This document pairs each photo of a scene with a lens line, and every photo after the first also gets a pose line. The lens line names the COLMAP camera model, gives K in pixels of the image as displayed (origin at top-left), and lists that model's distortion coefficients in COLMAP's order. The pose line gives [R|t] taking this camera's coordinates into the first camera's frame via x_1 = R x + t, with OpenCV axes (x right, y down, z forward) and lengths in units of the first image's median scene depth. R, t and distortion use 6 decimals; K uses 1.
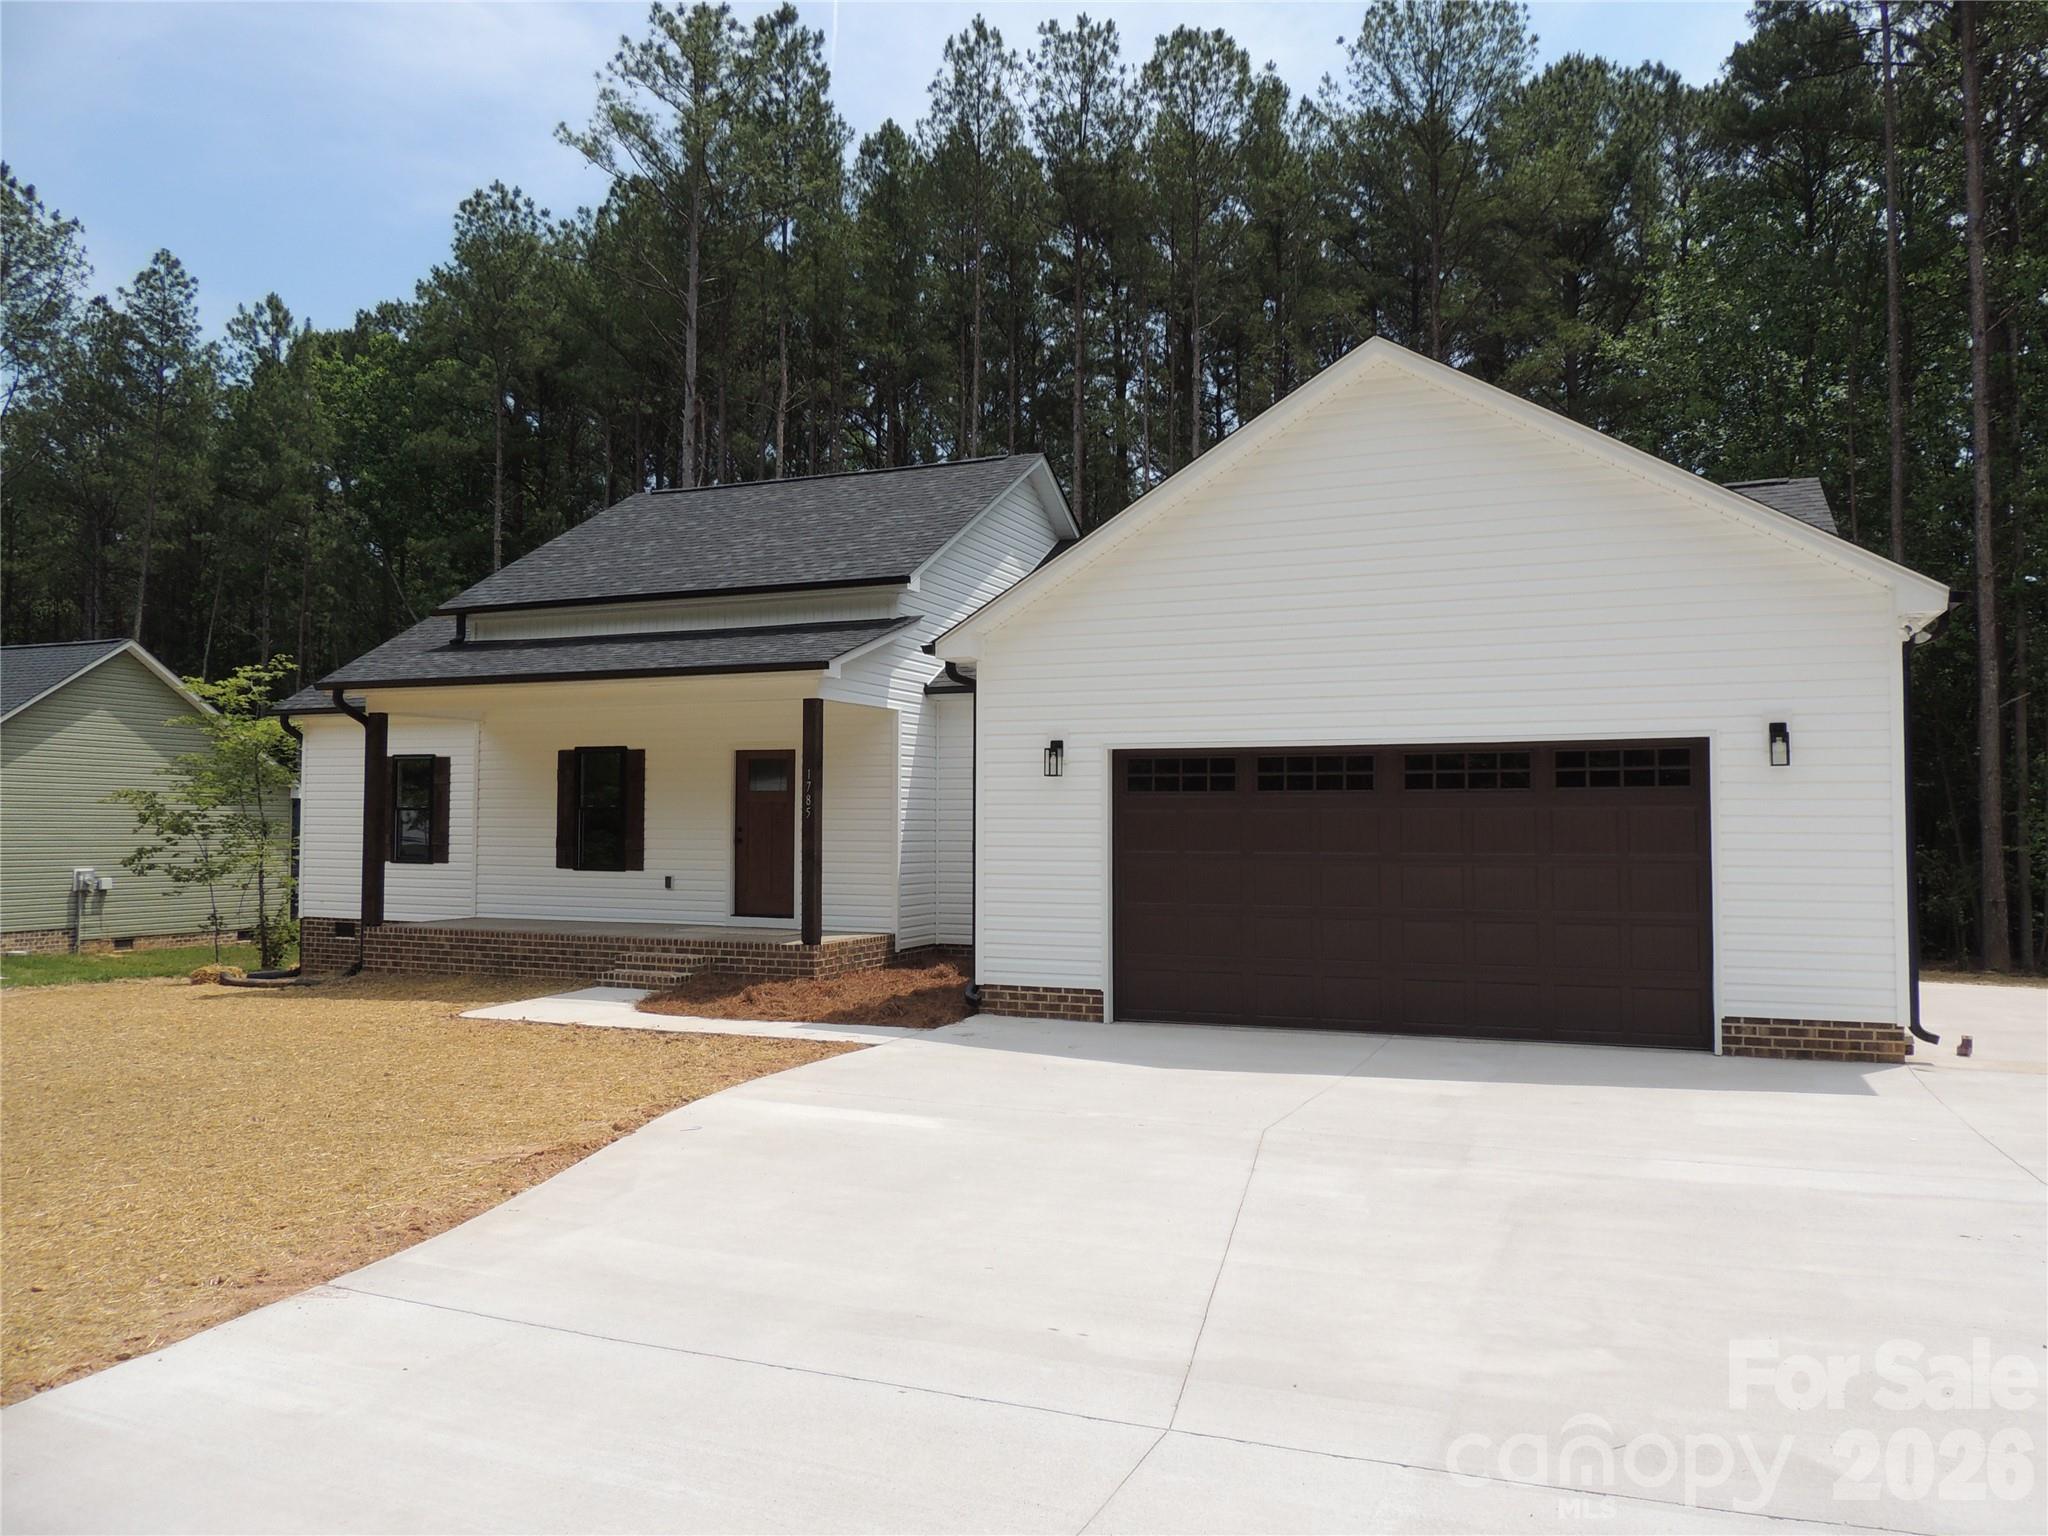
lens RADIAL K [[1472.6, 0, 1024.0], [0, 1472.6, 768.0], [0, 0, 1]] dist [-0.054473, 0.050973]
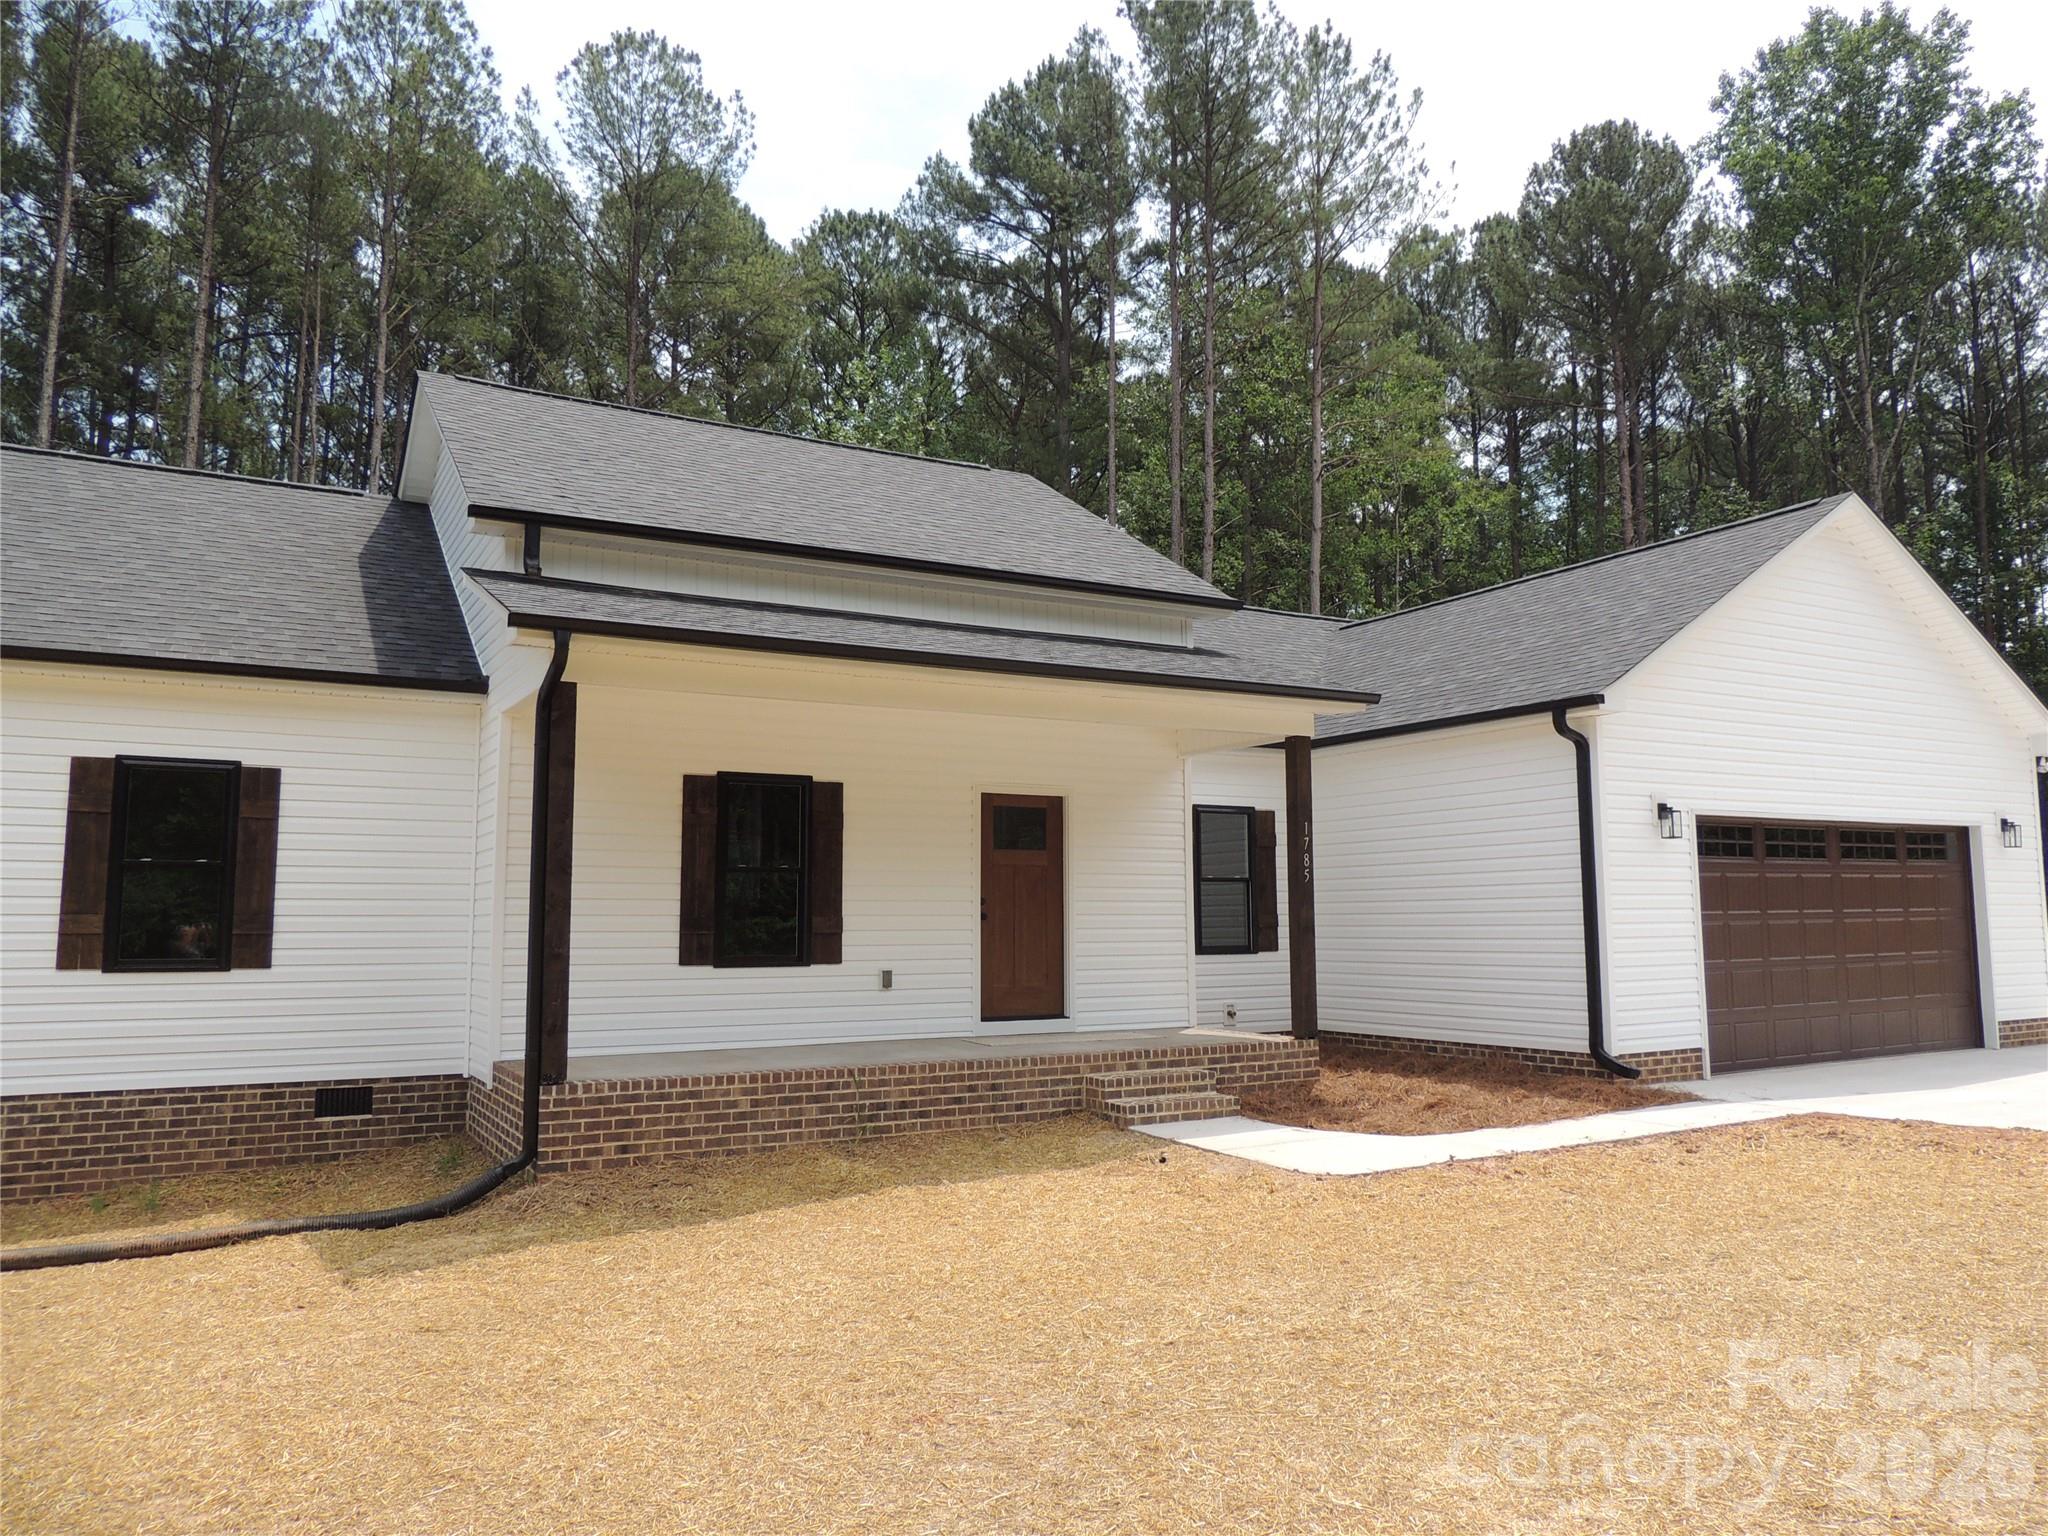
lens RADIAL K [[1472.6, 0, 1024.0], [0, 1472.6, 768.0], [0, 0, 1]] dist [-0.054473, 0.050973]
pose [[0.606092, 0.072947, 0.792042, -0.816877], [-0.022721, 0.996967, -0.074434, 0.031746], [-0.795070, 0.027118, 0.605911, 0.575081]]
